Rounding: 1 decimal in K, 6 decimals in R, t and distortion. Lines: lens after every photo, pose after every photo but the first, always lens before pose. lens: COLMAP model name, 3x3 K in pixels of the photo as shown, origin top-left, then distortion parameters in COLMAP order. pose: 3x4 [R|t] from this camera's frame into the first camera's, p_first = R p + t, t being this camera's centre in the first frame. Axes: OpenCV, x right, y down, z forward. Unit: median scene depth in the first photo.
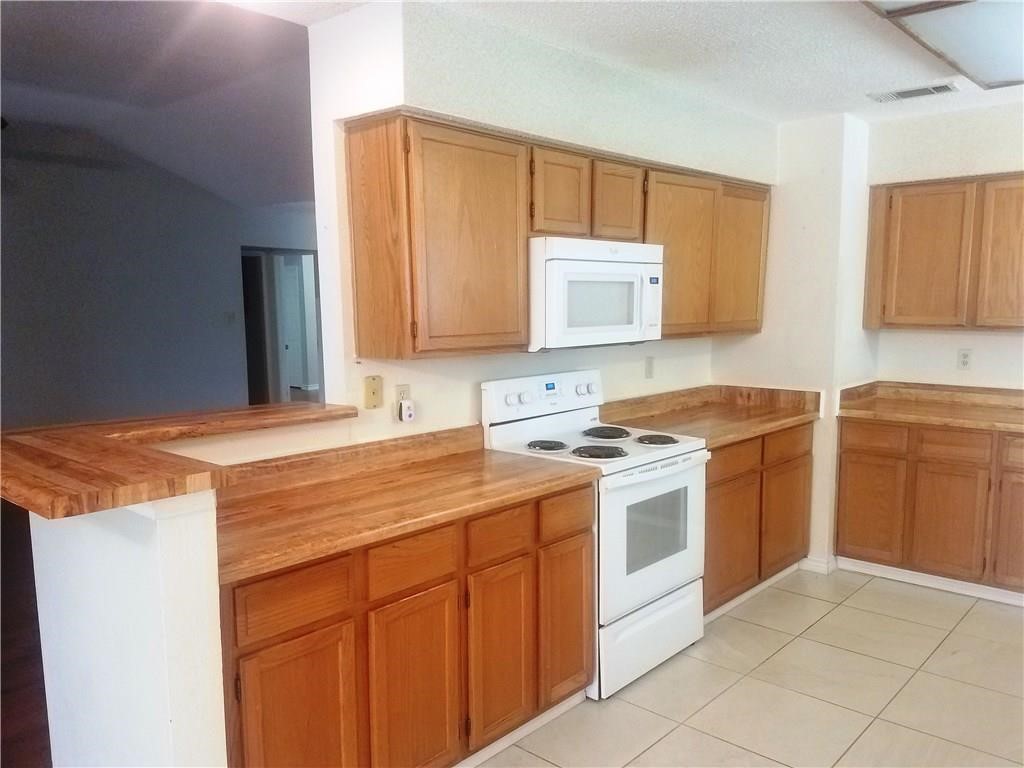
lens RADIAL K [[779.7, 0, 507.9], [0, 779.7, 389.6], [0, 0, 1]] dist [0.209382, -0.339240]
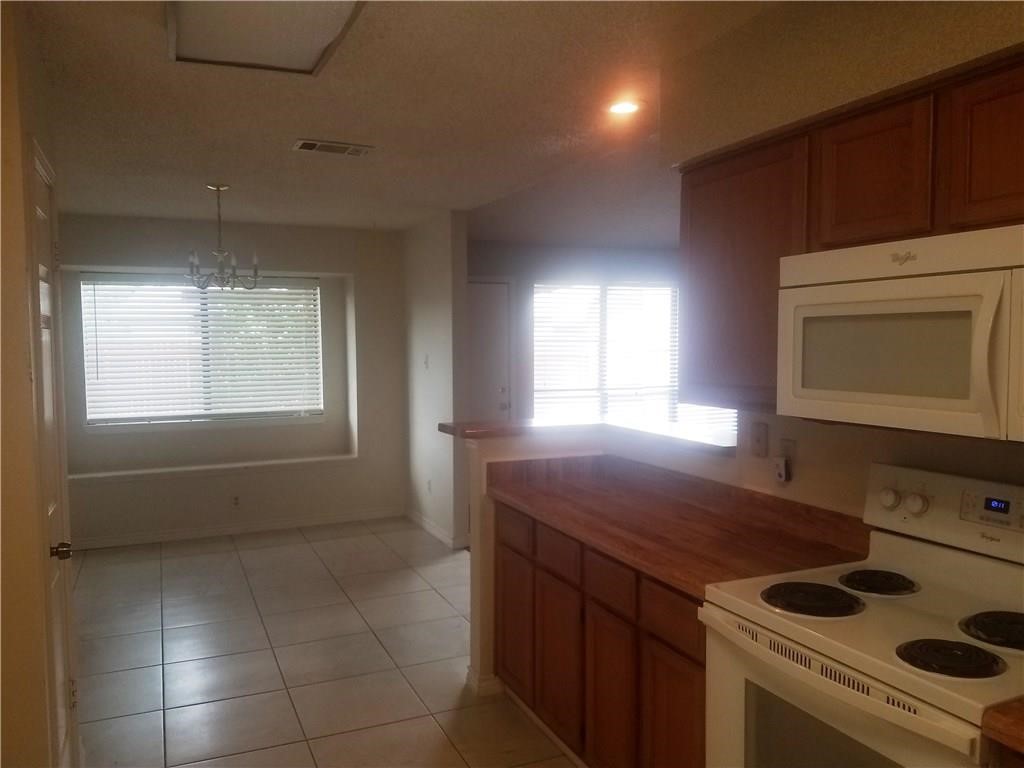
lens RADIAL K [[779.7, 0, 507.9], [0, 779.7, 389.6], [0, 0, 1]] dist [0.209382, -0.339240]
pose [[-0.386776, 0.069774, -0.919530, 0.649347], [-0.090083, 0.989506, 0.112975, -0.108664], [0.917763, 0.126530, -0.376432, 0.844694]]
